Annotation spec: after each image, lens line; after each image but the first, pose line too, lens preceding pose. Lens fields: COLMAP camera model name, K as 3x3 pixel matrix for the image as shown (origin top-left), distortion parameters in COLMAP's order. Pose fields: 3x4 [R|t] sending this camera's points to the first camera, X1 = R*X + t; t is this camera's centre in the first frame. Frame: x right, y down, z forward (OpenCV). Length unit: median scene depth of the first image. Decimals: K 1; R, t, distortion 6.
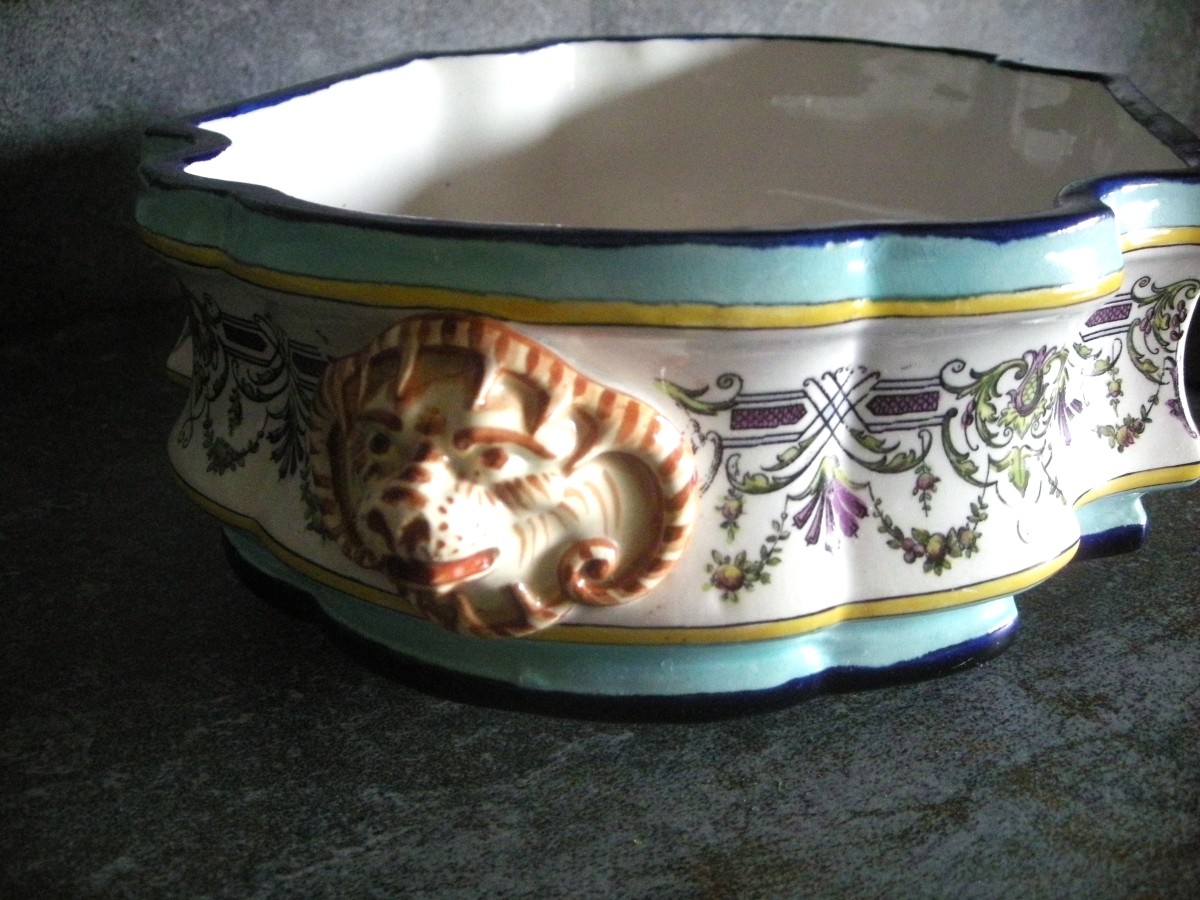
lens RADIAL K [[1216.0, 0, 624.7], [0, 1216.0, 471.5], [0, 0, 1]] dist [-0.195205, 0.132302]
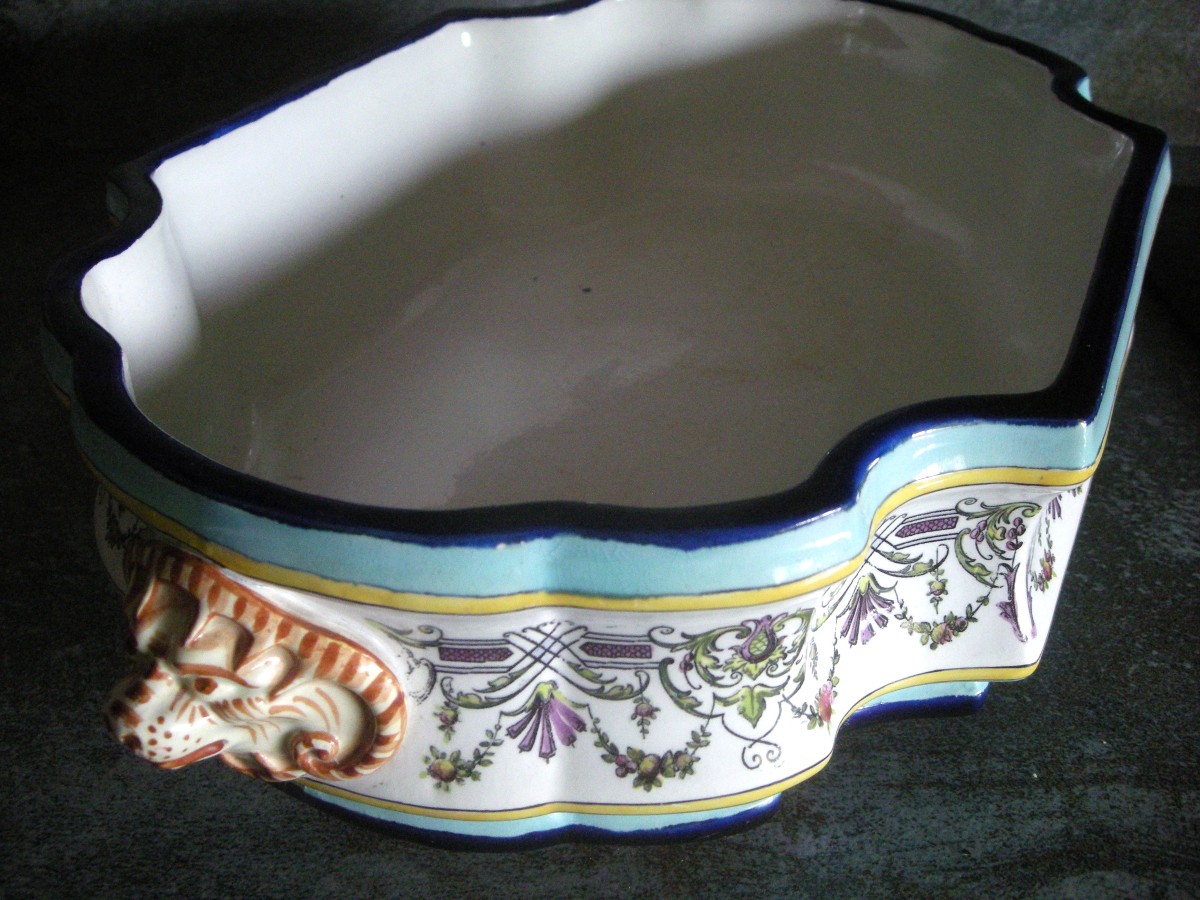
lens RADIAL K [[1216.0, 0, 624.7], [0, 1216.0, 471.5], [0, 0, 1]] dist [-0.195205, 0.132302]
pose [[0.974506, 0.143983, -0.172065, 0.388590], [-0.106131, 0.971516, 0.211880, -0.422900], [0.197671, -0.188217, 0.962029, 0.009478]]
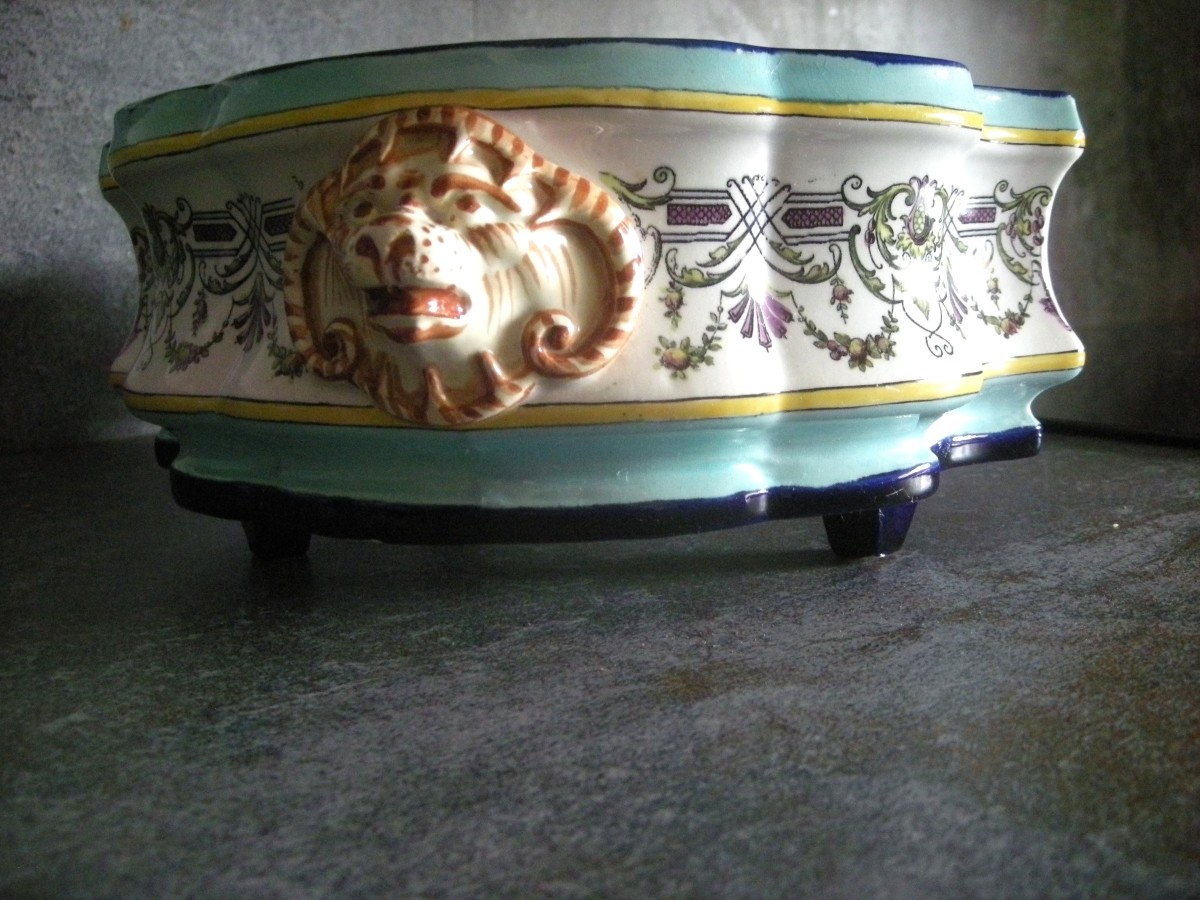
lens RADIAL K [[1216.0, 0, 624.7], [0, 1216.0, 471.5], [0, 0, 1]] dist [-0.195205, 0.132302]
pose [[0.993093, -0.048241, 0.106958, -0.079302], [0.074140, 0.964530, -0.253346, 0.442453], [-0.090942, 0.259526, 0.961445, -0.021926]]
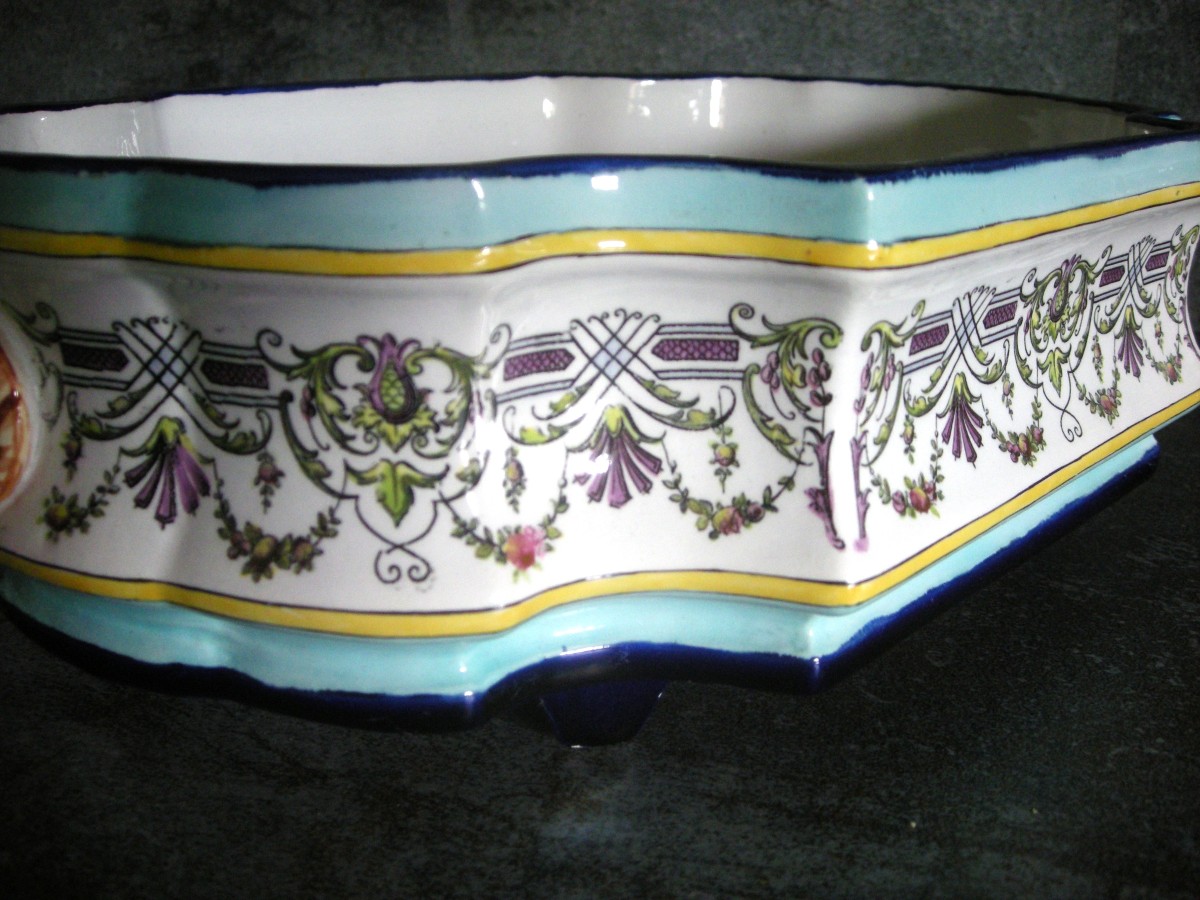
lens RADIAL K [[1216.0, 0, 624.7], [0, 1216.0, 471.5], [0, 0, 1]] dist [-0.195205, 0.132302]
pose [[0.860567, 0.199923, -0.468461, 0.880604], [-0.235664, 0.971663, -0.018244, -0.037445], [0.451539, 0.126100, 0.883296, 0.354926]]
